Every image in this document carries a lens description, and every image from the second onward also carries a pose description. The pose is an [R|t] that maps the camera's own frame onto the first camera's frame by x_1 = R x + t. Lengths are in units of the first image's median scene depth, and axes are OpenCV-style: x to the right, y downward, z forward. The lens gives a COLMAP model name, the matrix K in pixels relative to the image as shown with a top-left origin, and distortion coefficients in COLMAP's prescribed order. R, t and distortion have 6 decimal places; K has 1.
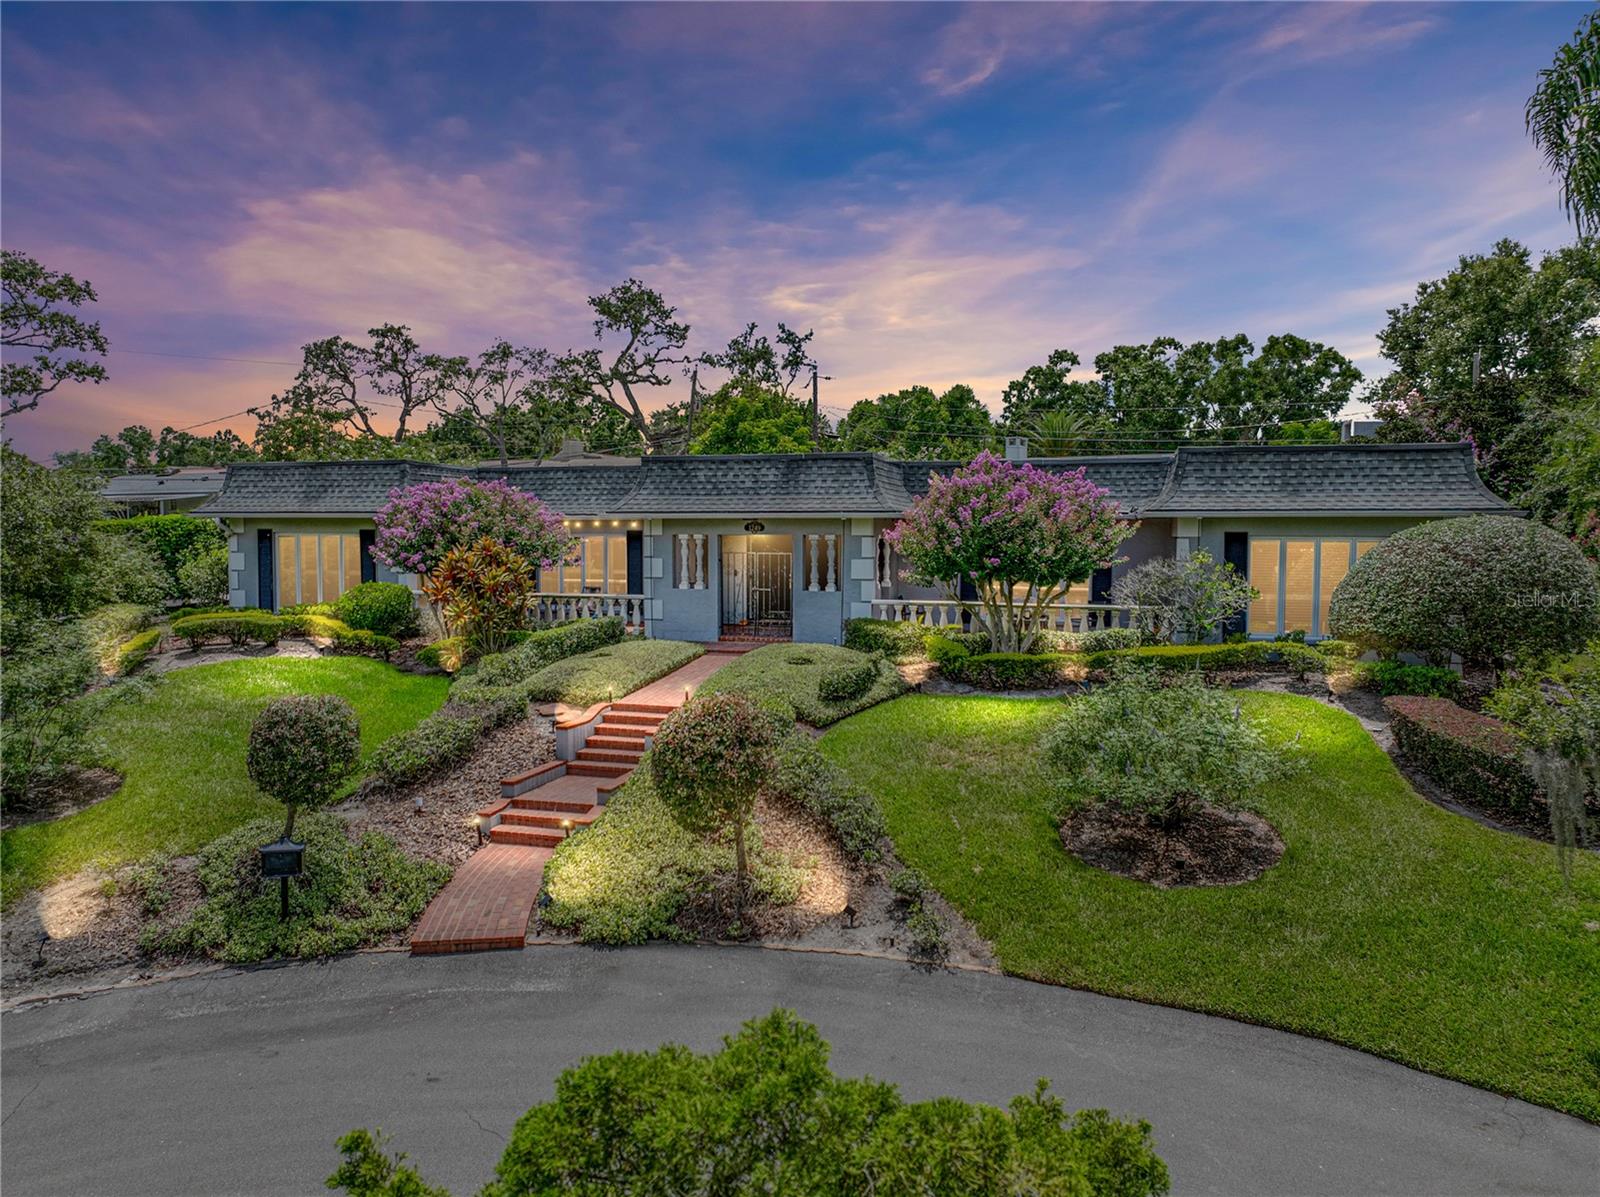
lens RADIAL K [[1126.4, 0, 788.2], [0, 1126.4, 591.2], [0, 0, 1]] dist [-0.030836, -0.005116]
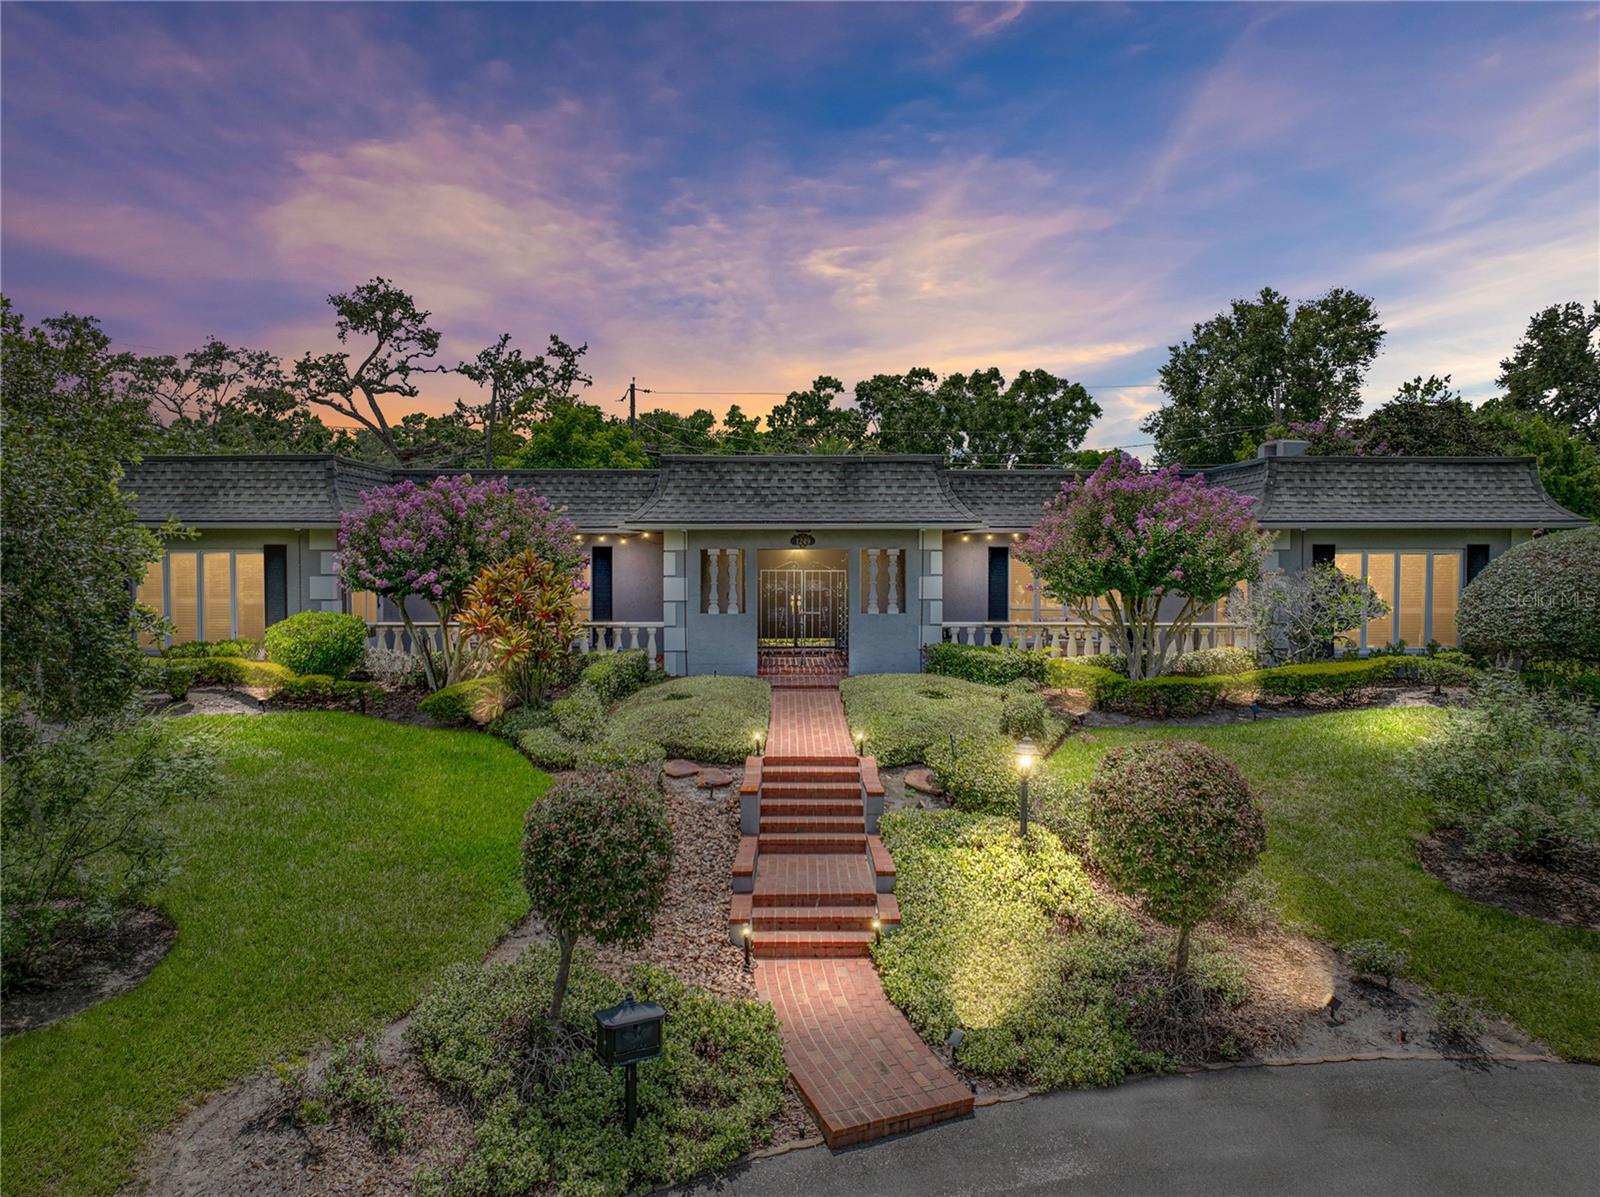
lens RADIAL K [[1126.4, 0, 809.2], [0, 1126.4, 598.6], [0, 0, 1]] dist [-0.030836, -0.005116]
pose [[0.957712, -0.012904, 0.287440, -0.230782], [0.018222, 0.999709, -0.015834, 0.001067], [-0.287151, 0.020402, 0.957668, 0.150174]]
